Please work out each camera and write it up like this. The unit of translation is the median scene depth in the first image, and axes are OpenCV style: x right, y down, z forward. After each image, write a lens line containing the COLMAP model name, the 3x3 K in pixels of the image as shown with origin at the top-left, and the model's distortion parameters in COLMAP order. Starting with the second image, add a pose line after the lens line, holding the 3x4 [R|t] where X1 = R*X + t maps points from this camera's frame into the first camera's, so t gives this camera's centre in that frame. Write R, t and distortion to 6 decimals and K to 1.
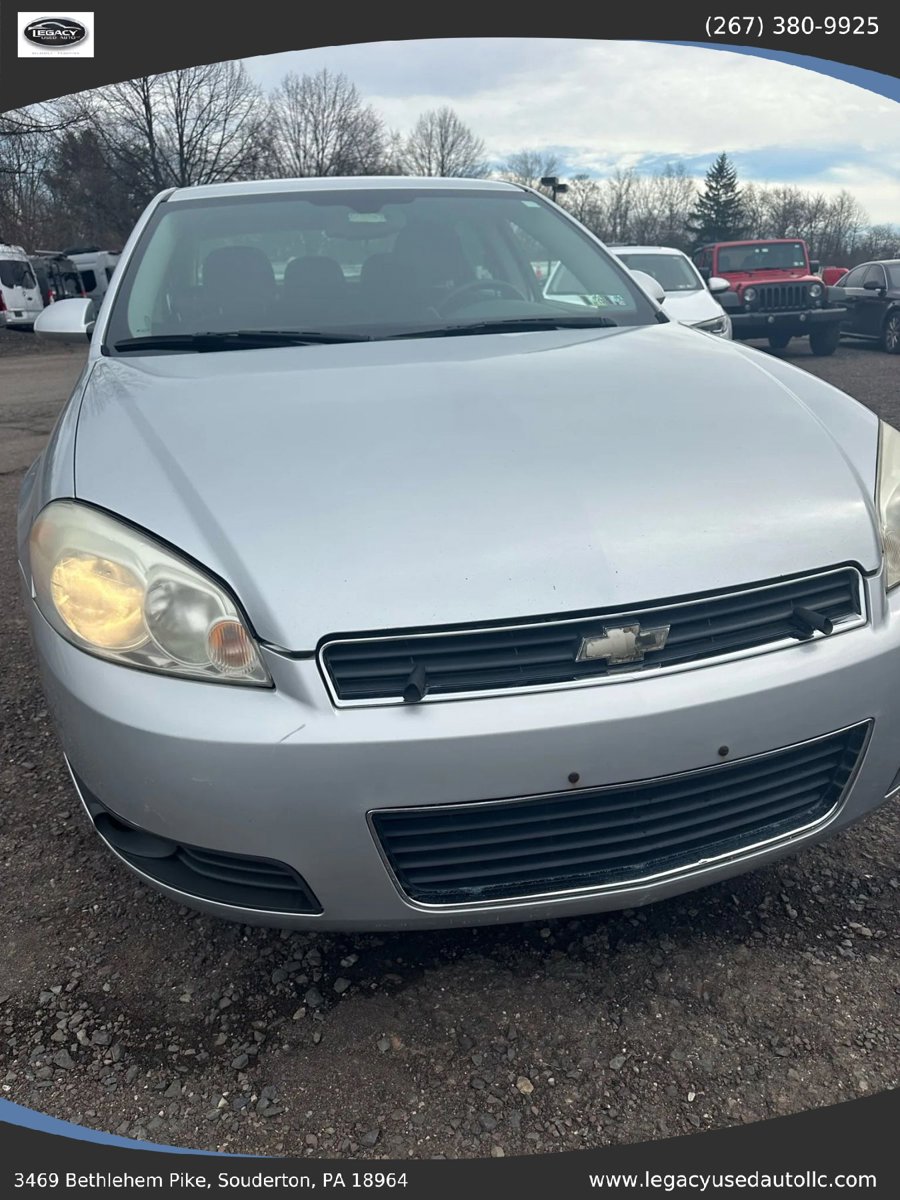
lens RADIAL K [[852.7, 0, 450.0], [0, 852.7, 600.0], [0, 0, 1]] dist [0.045153, -0.076918]
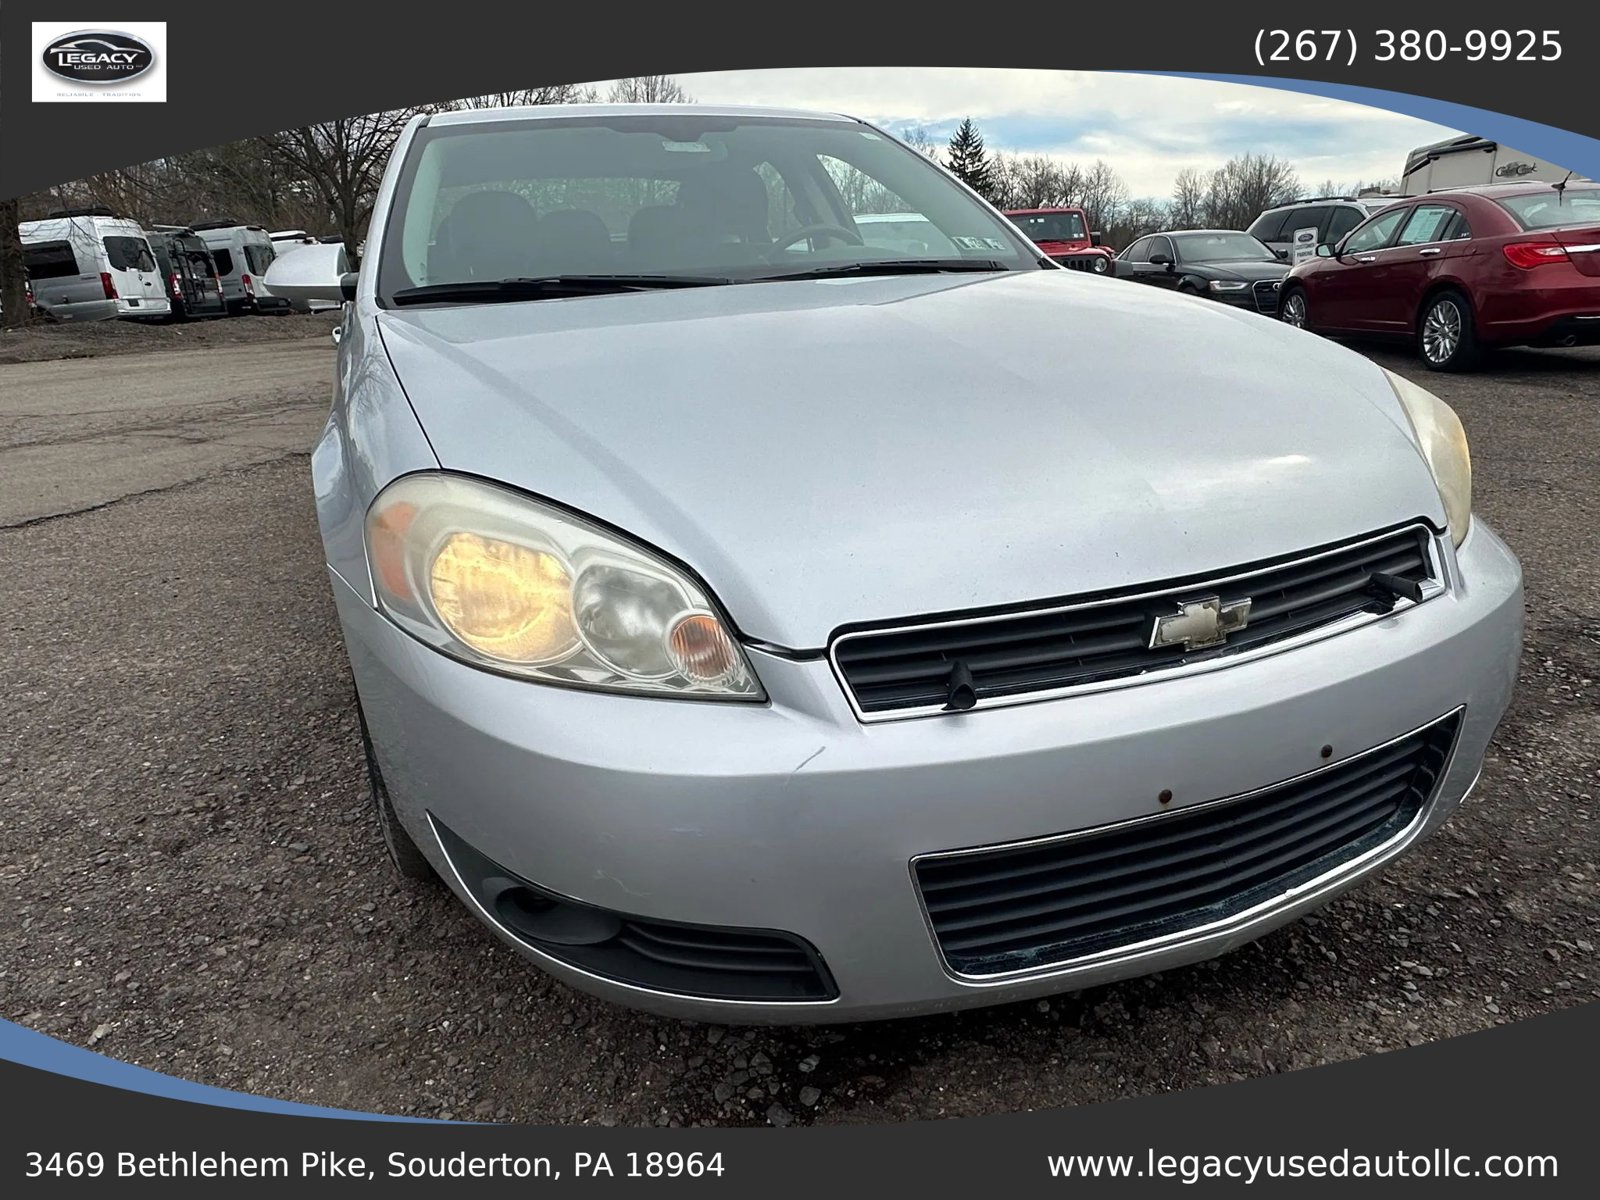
lens RADIAL K [[1012.2, 0, 794.4], [0, 1012.2, 604.6], [0, 0, 1]] dist [-0.003230, 0.000290]
pose [[0.993007, -0.041844, 0.110388, -0.212827], [0.044963, 0.998652, -0.025921, 0.032105], [-0.109155, 0.030703, 0.993550, 0.087475]]
